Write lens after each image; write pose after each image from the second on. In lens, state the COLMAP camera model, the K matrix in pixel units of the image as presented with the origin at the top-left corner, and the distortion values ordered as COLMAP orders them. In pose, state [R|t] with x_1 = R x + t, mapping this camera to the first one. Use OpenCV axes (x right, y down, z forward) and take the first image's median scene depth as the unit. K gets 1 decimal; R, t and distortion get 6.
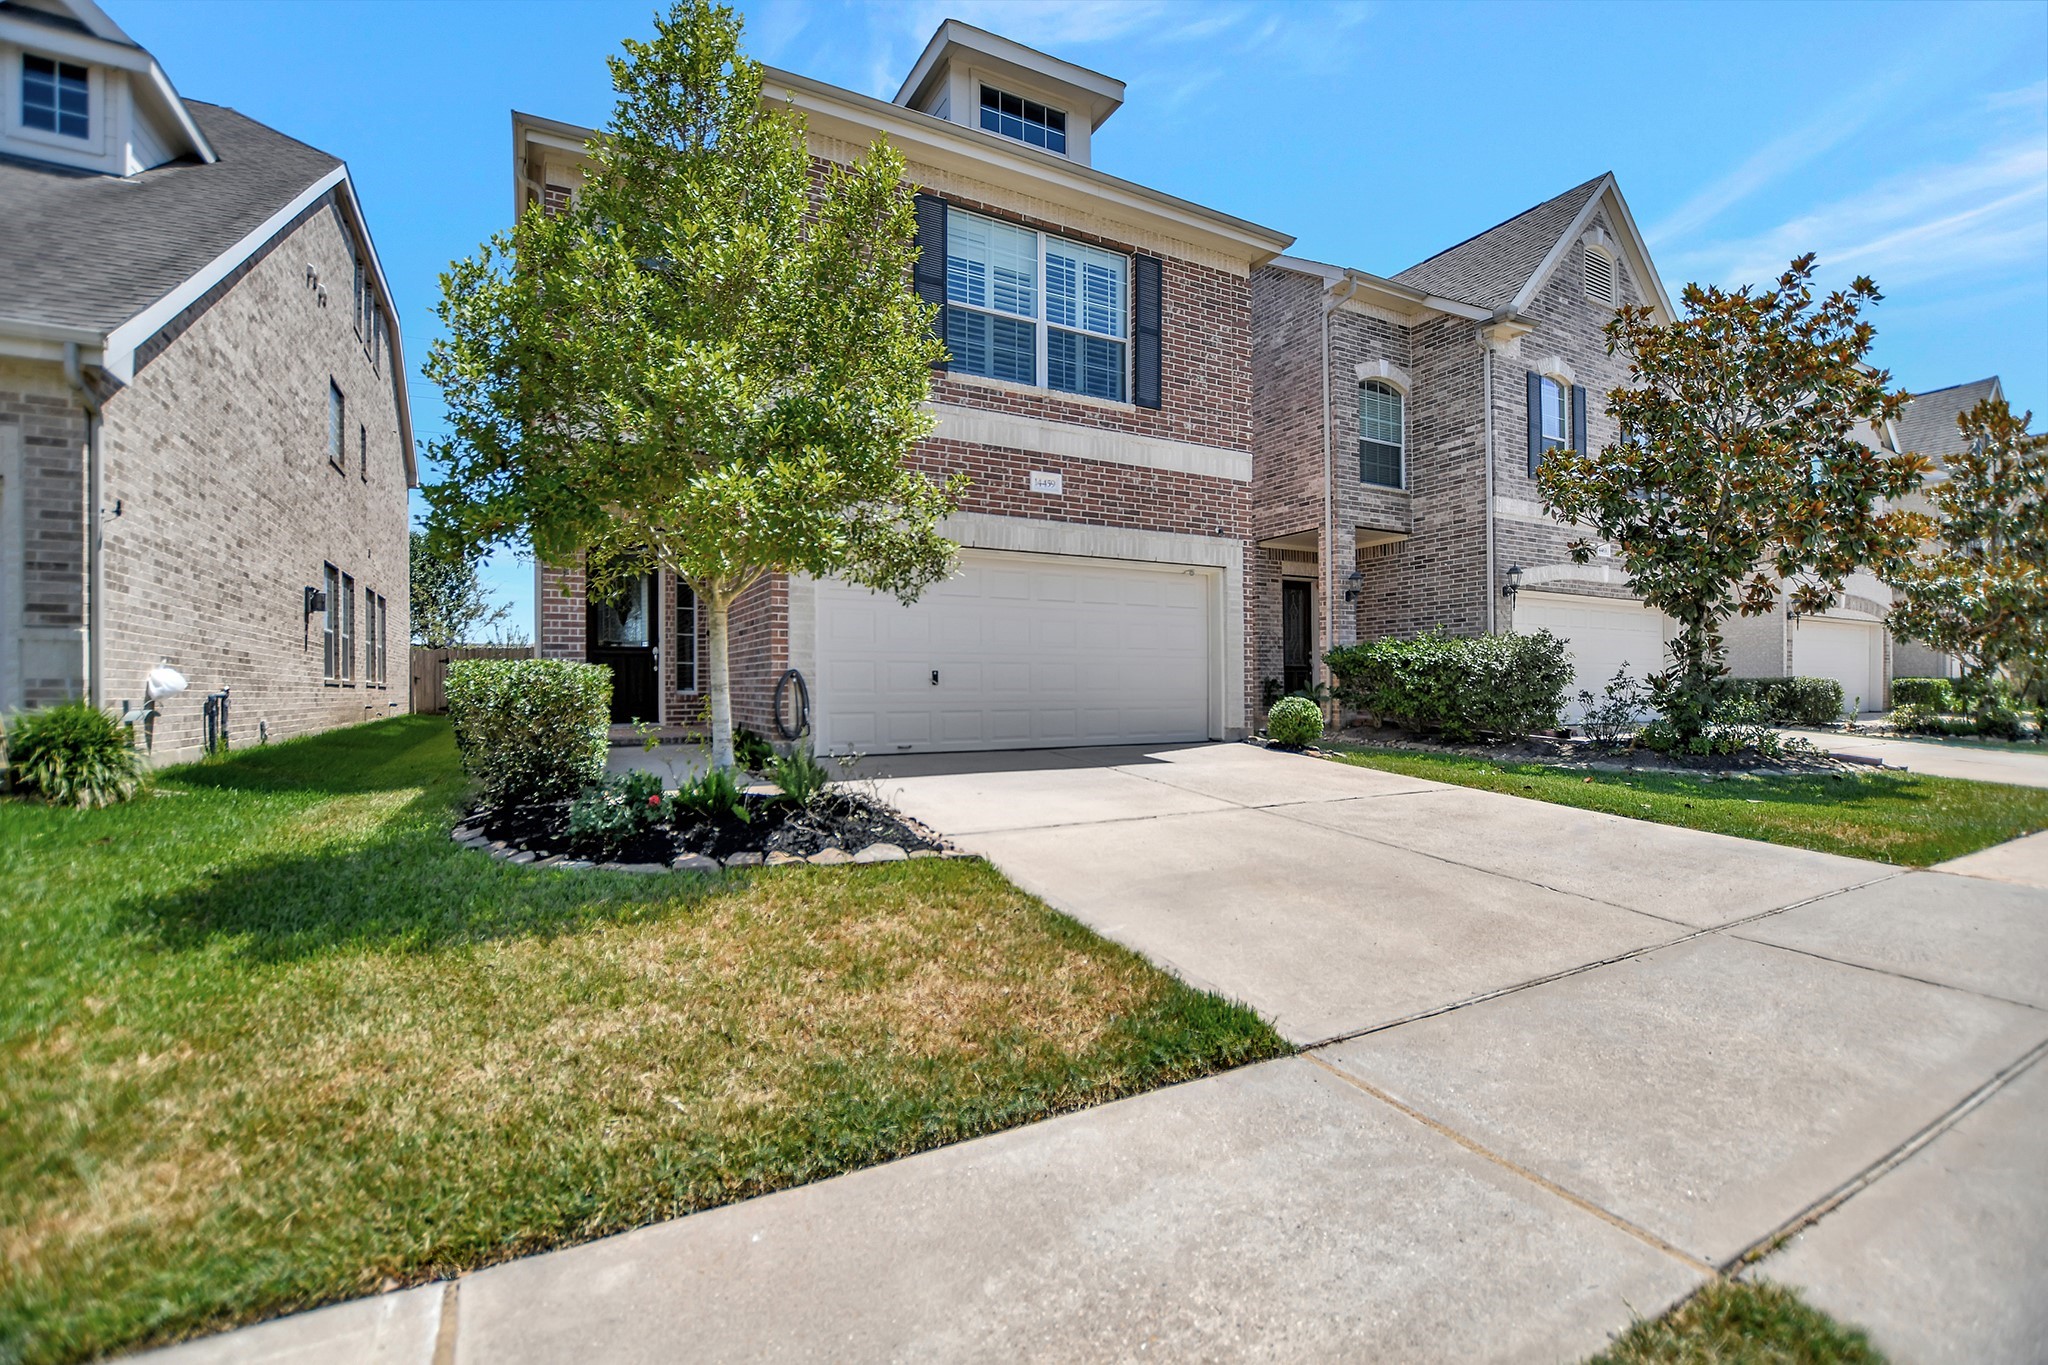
lens RADIAL K [[887.0, 0, 1020.5], [0, 887.0, 681.2], [0, 0, 1]] dist [-0.027423, 0.000560]
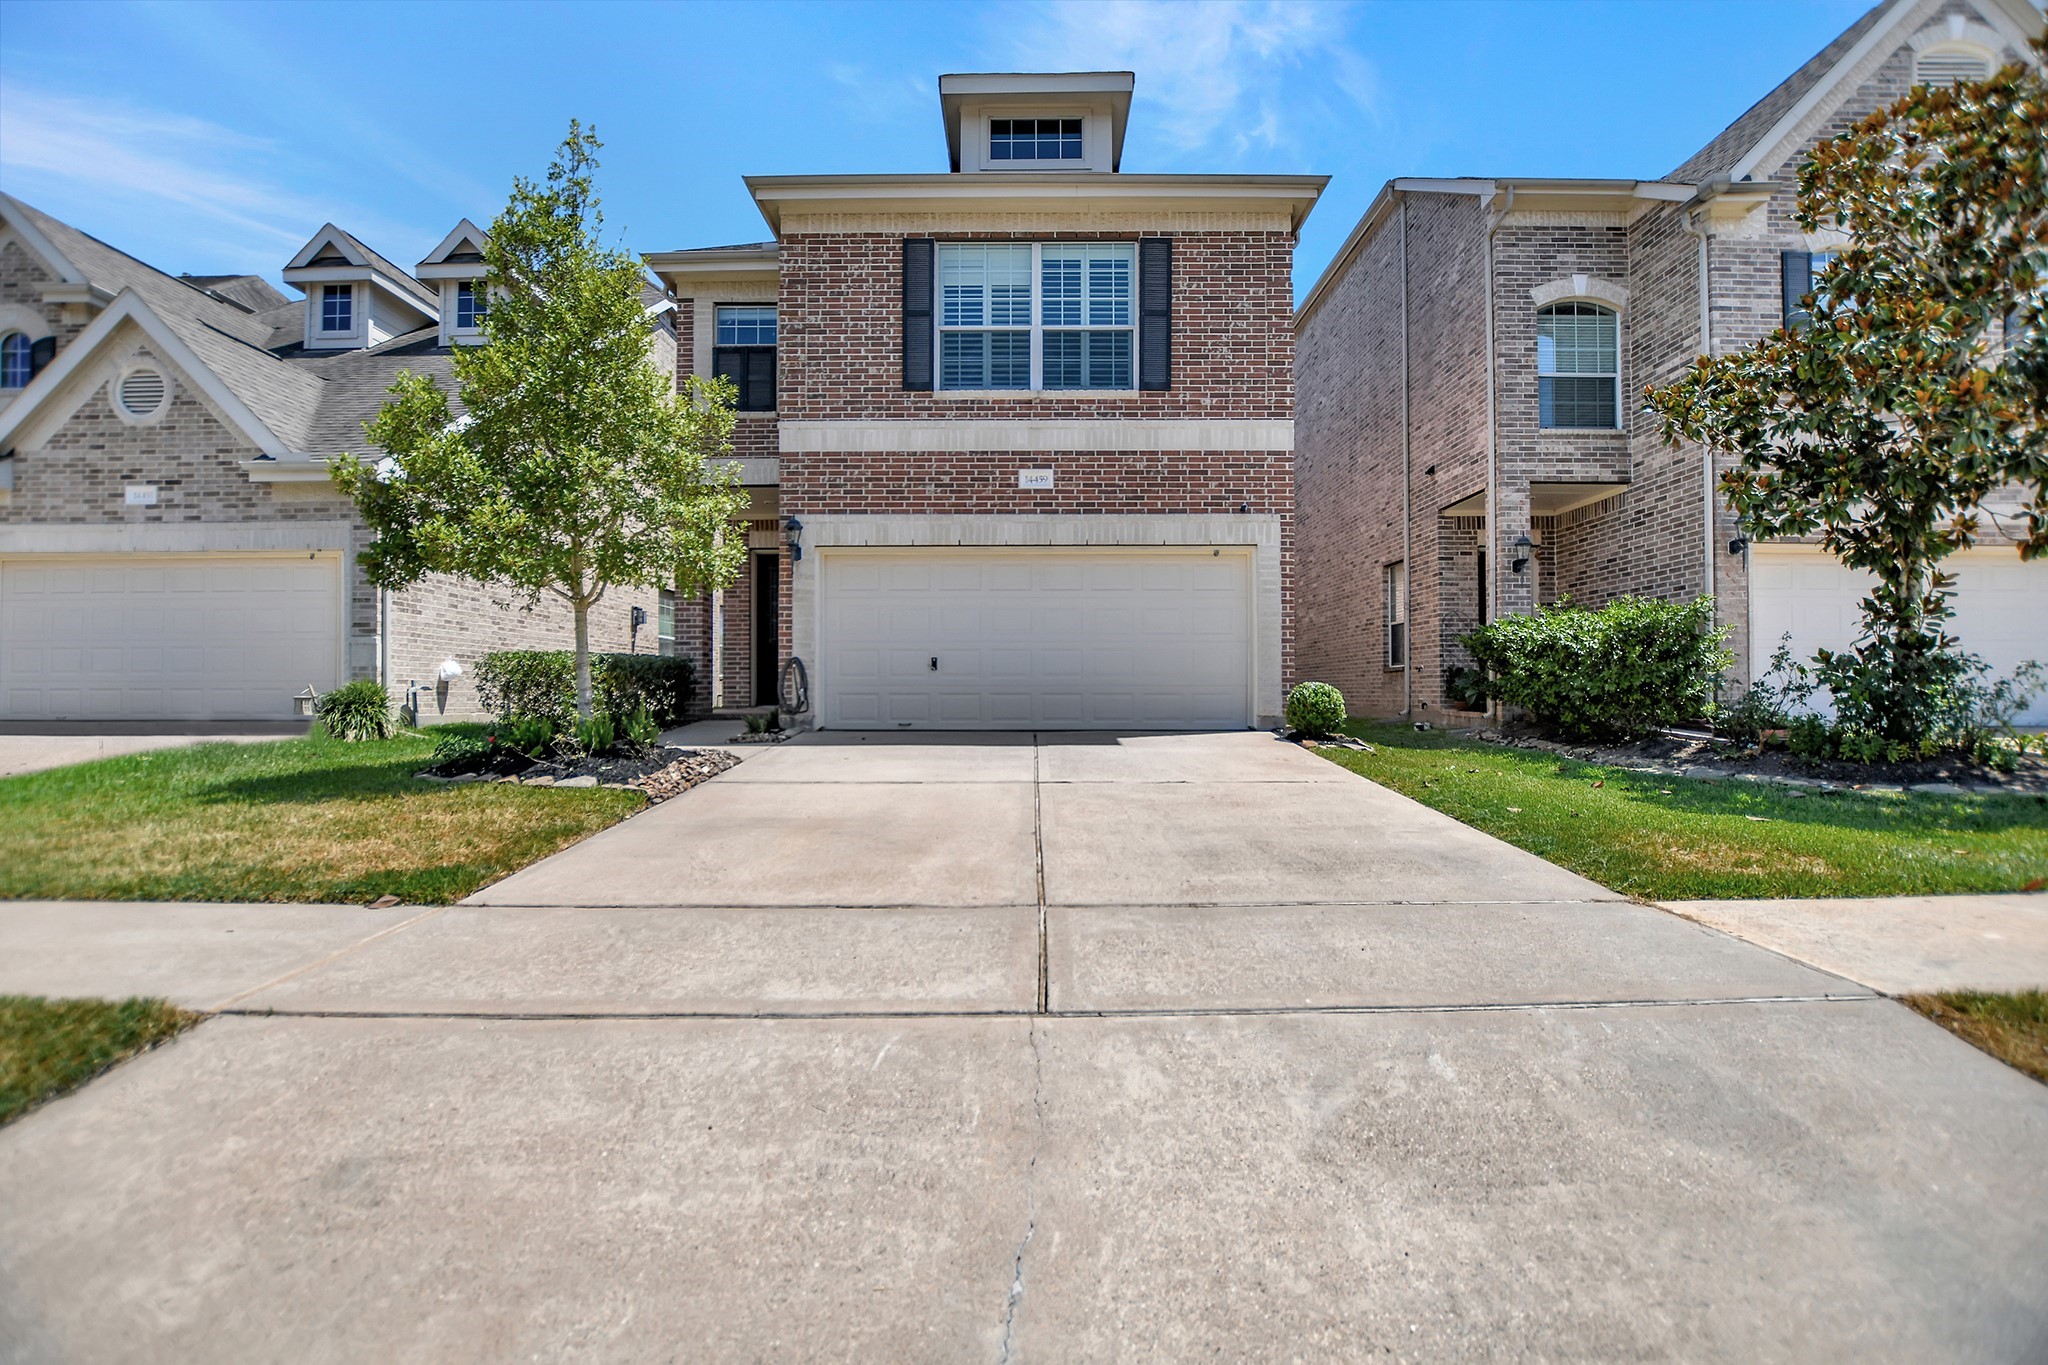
lens RADIAL K [[887.0, 0, 1025.2], [0, 887.0, 682.5], [0, 0, 1]] dist [-0.027423, 0.000560]
pose [[0.878926, -0.001959, -0.476955, 0.492439], [0.002037, 0.999998, -0.000353, 0.018602], [0.476955, -0.000661, 0.878928, 0.059145]]
